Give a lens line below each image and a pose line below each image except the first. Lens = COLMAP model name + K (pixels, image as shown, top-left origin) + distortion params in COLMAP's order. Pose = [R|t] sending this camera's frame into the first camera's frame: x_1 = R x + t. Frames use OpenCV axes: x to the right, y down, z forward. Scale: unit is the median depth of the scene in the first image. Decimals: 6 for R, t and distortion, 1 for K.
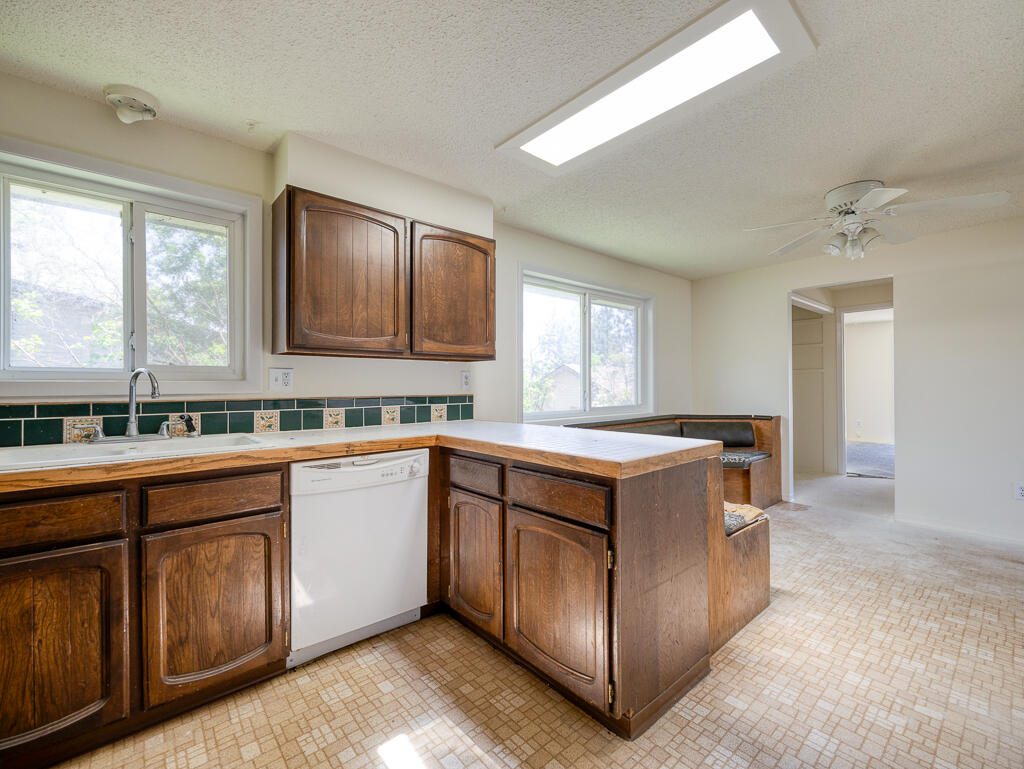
lens RADIAL K [[441.6, 0, 513.1], [0, 441.6, 391.6], [0, 0, 1]] dist [-0.001729, -0.000315]
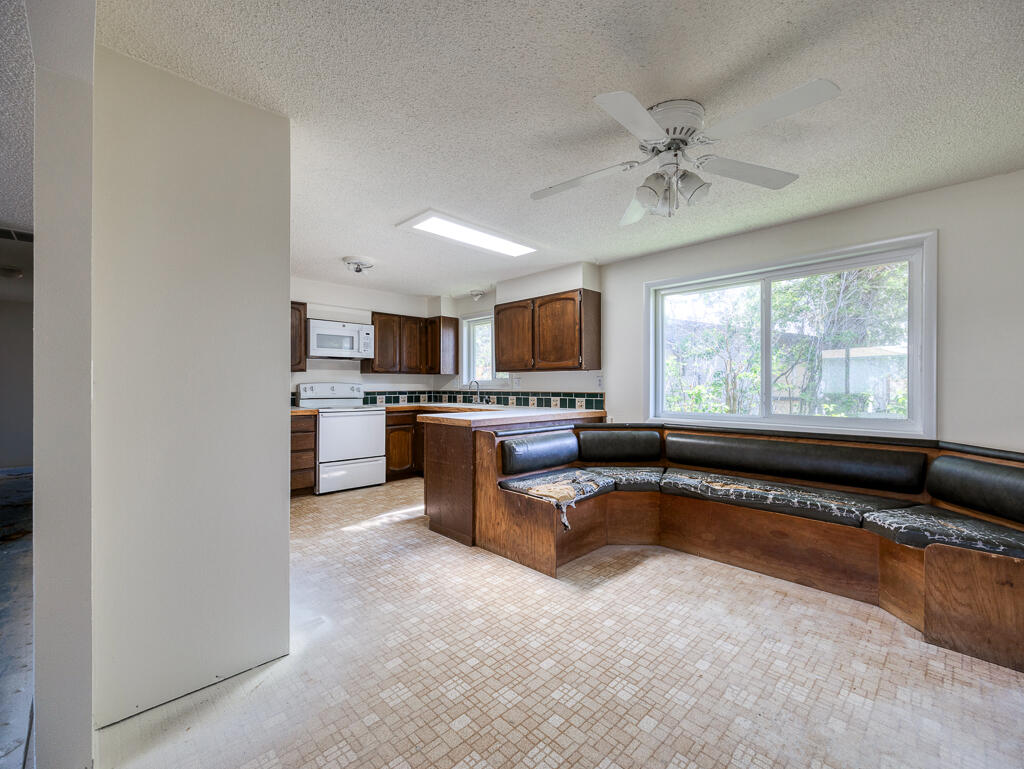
lens RADIAL K [[445.5, 0, 510.3], [0, 445.5, 399.4], [0, 0, 1]] dist [-0.000955, 0.000020]
pose [[0.053859, 0.043849, -0.997585, 1.957492], [-0.001925, 0.999038, 0.043809, -0.049433], [0.998547, -0.000439, 0.053891, 0.921914]]
